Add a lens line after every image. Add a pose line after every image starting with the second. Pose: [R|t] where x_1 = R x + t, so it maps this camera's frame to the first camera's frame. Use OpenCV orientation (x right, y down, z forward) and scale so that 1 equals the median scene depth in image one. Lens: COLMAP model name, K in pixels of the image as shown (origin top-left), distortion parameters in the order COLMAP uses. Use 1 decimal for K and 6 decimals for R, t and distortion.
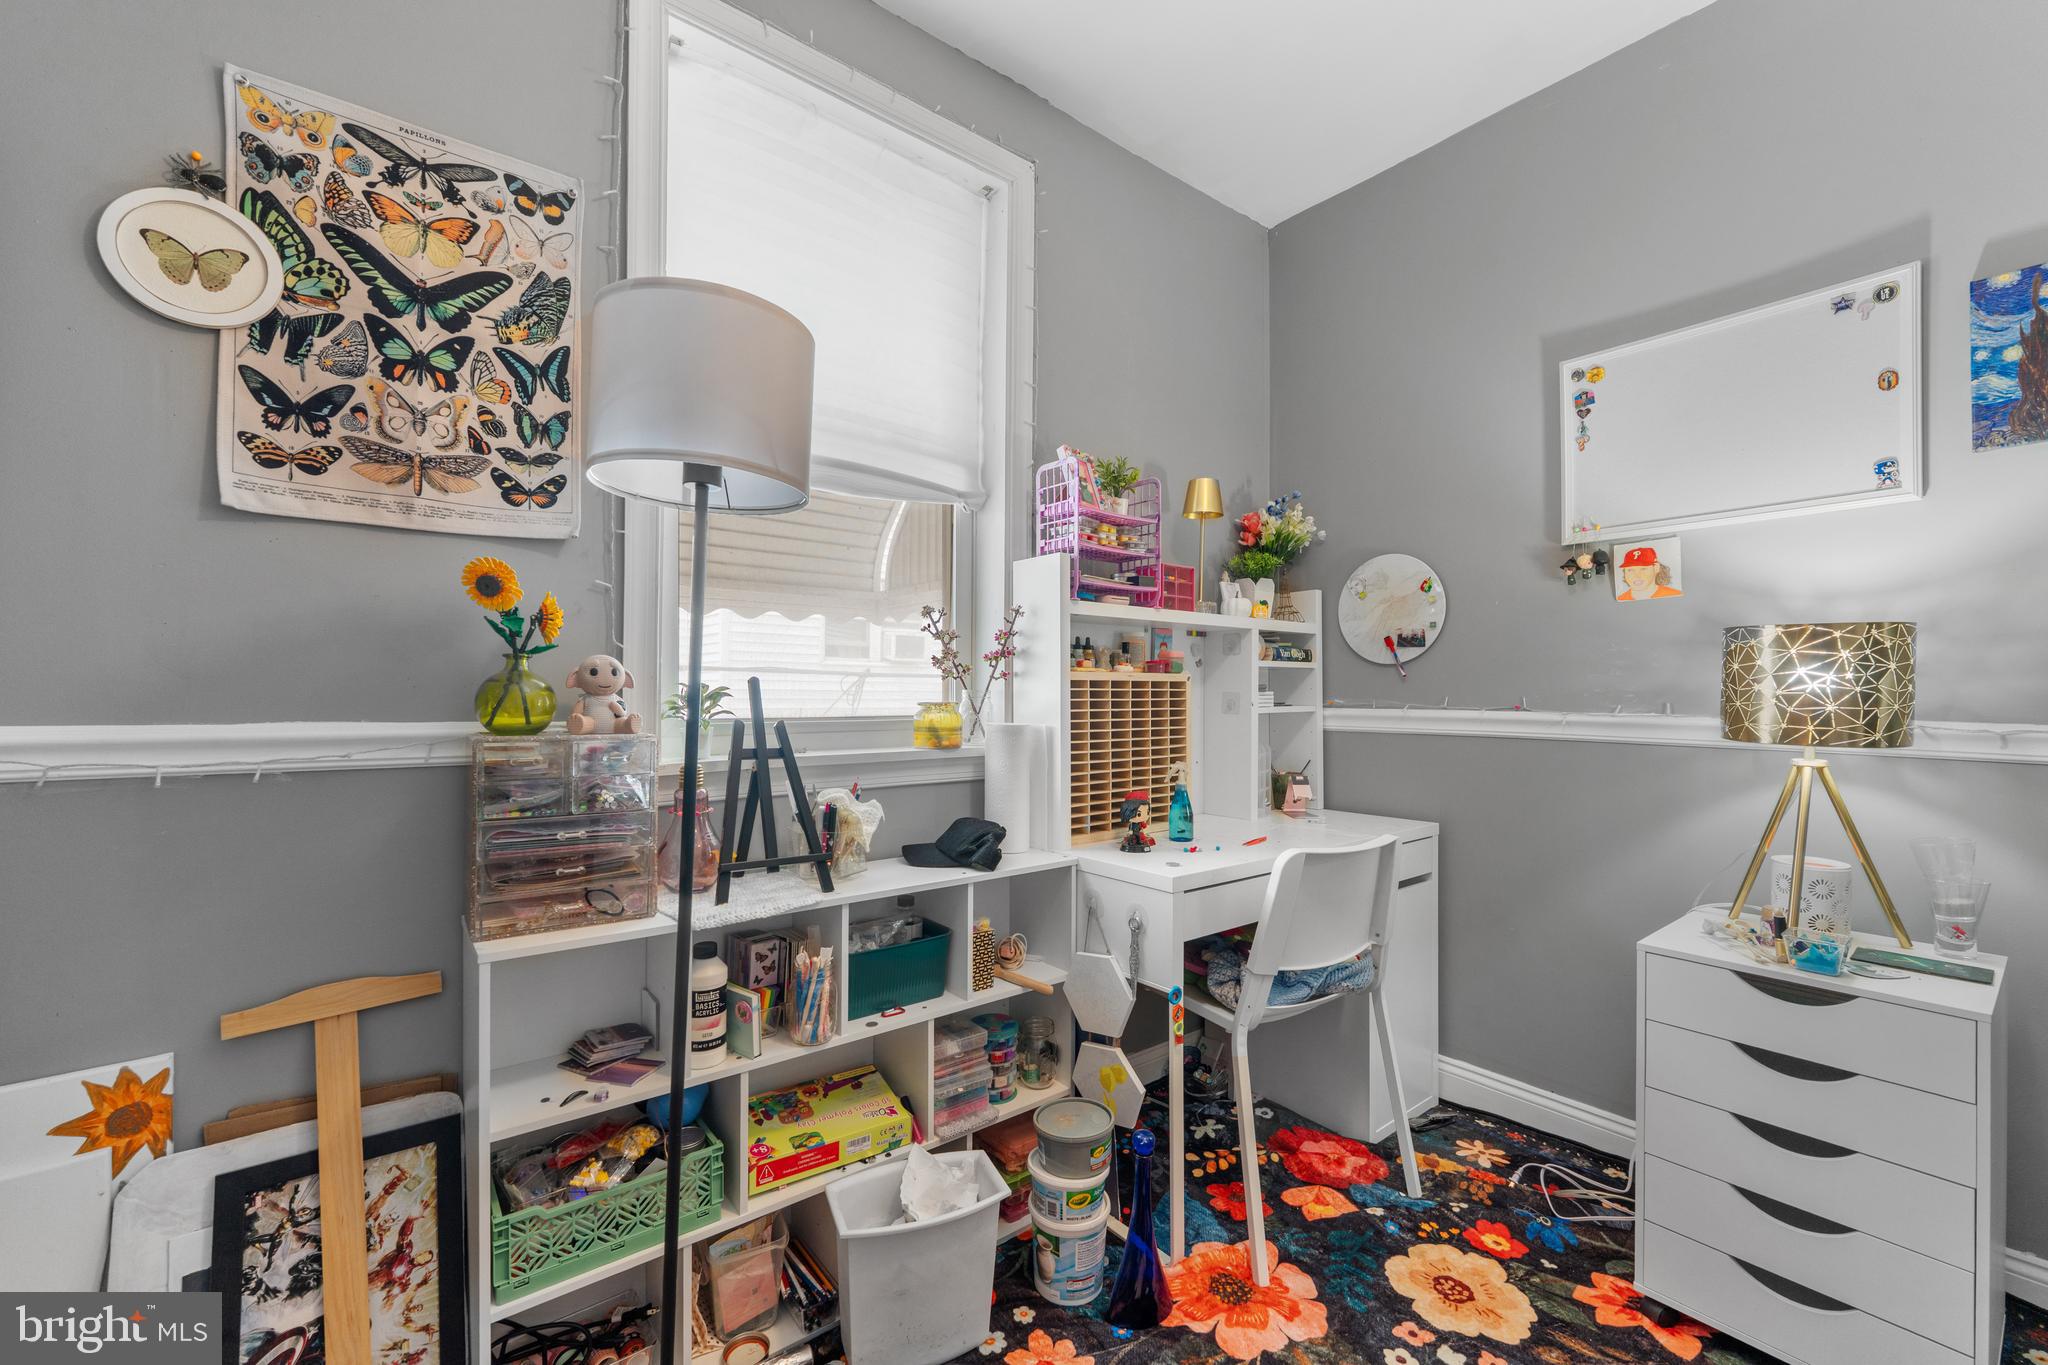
lens RADIAL K [[829.7, 0, 1012.5], [0, 829.7, 684.4], [0, 0, 1]] dist [-0.000747, -0.000747]
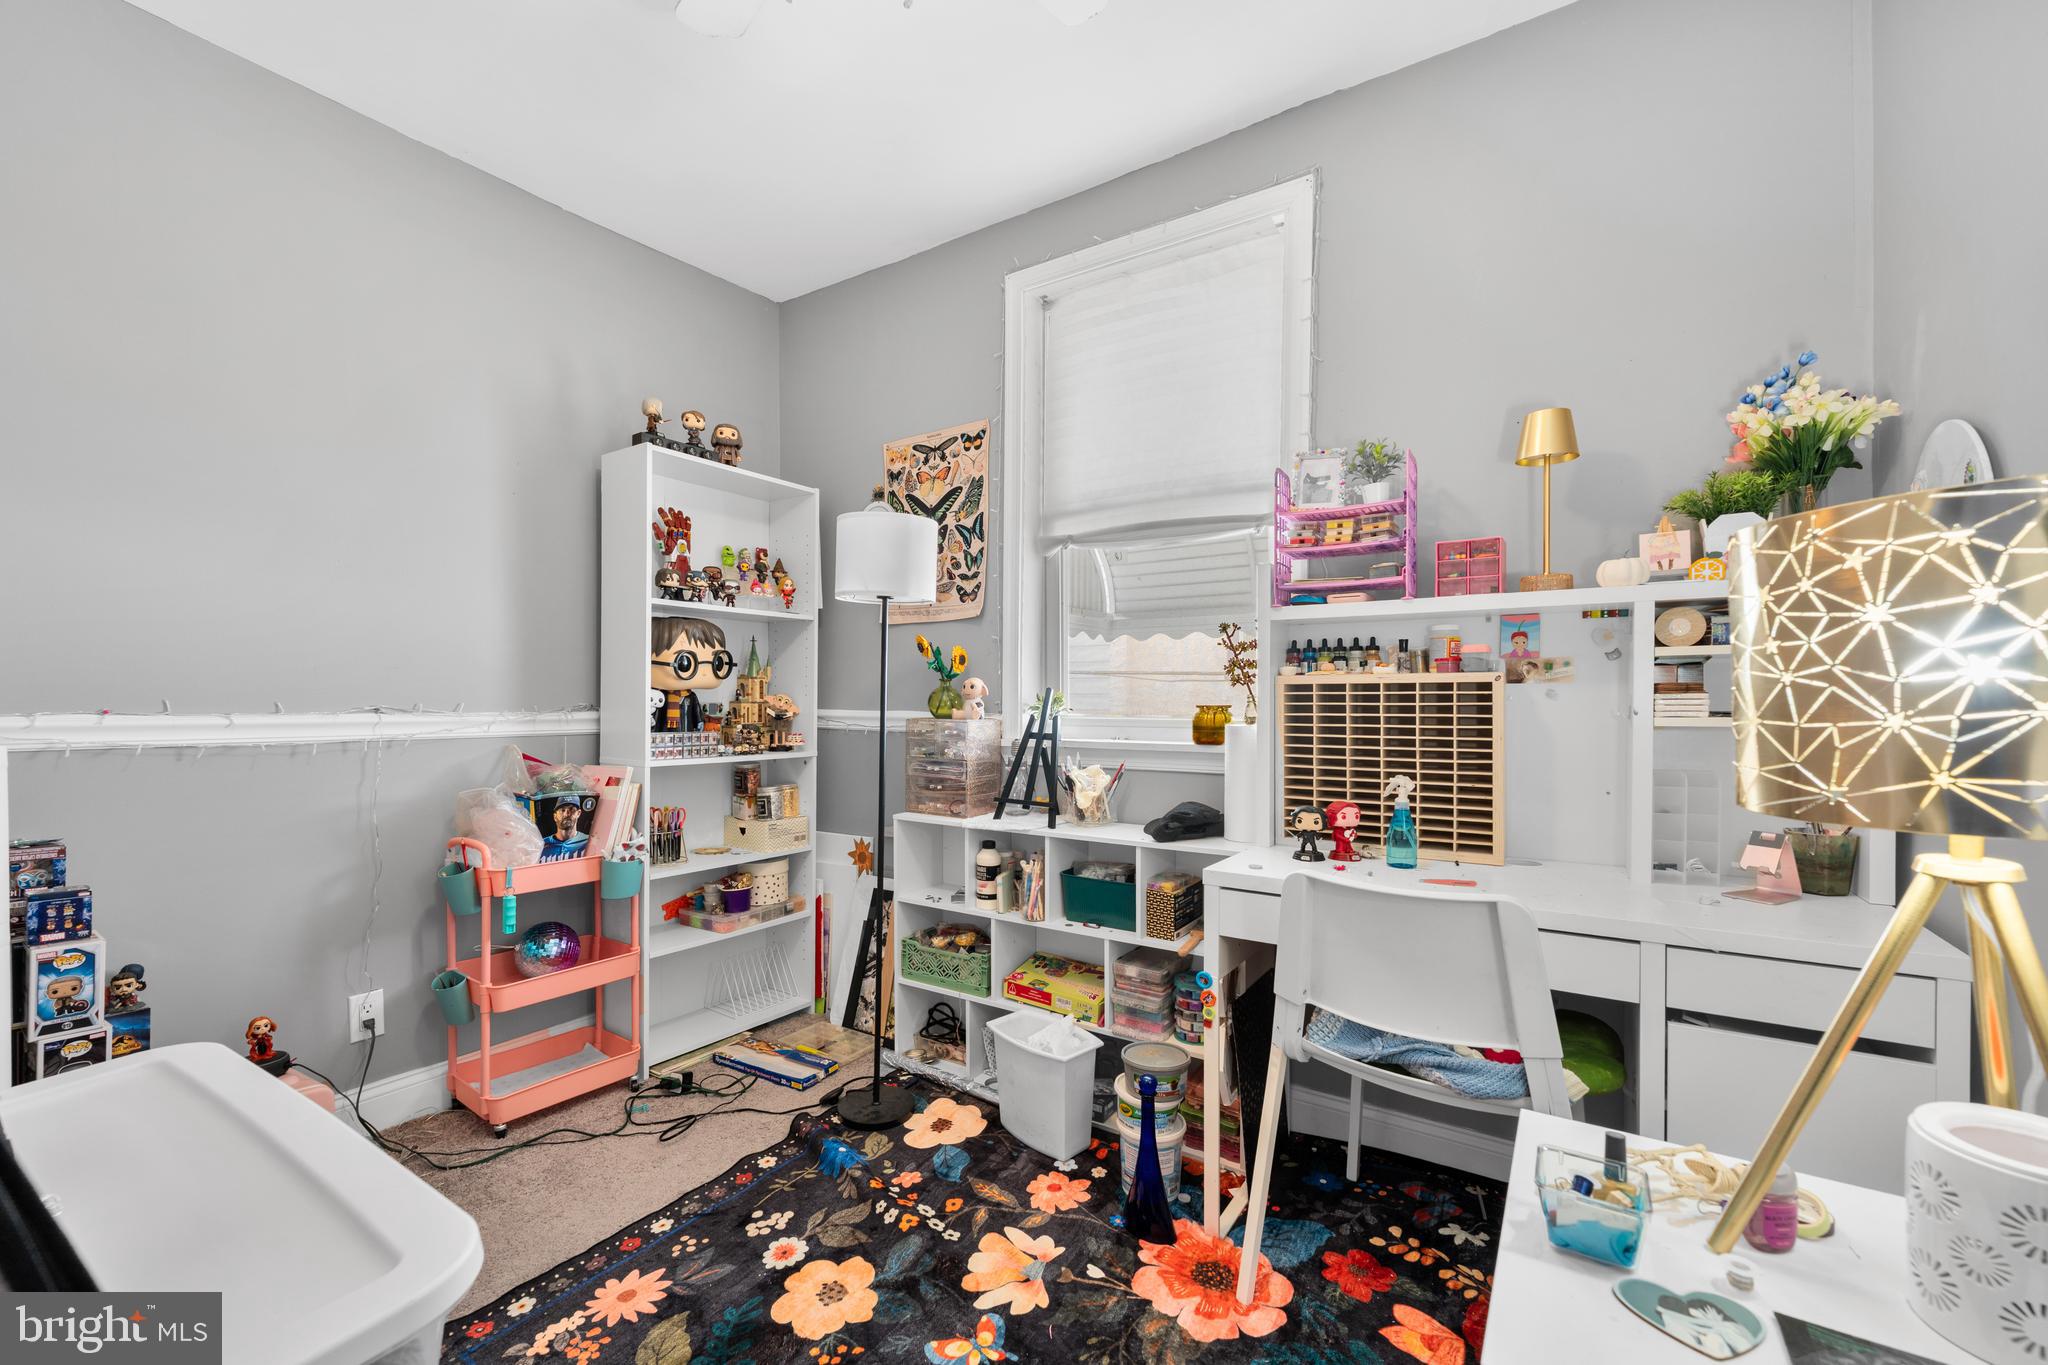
lens RADIAL K [[829.7, 0, 1010.4], [0, 829.7, 697.3], [0, 0, 1]] dist [-0.000747, -0.000747]
pose [[0.308921, -0.004615, -0.951077, 1.280114], [0.009314, 0.999955, -0.001827, 0.012326], [0.951042, -0.008294, 0.308950, 0.492296]]
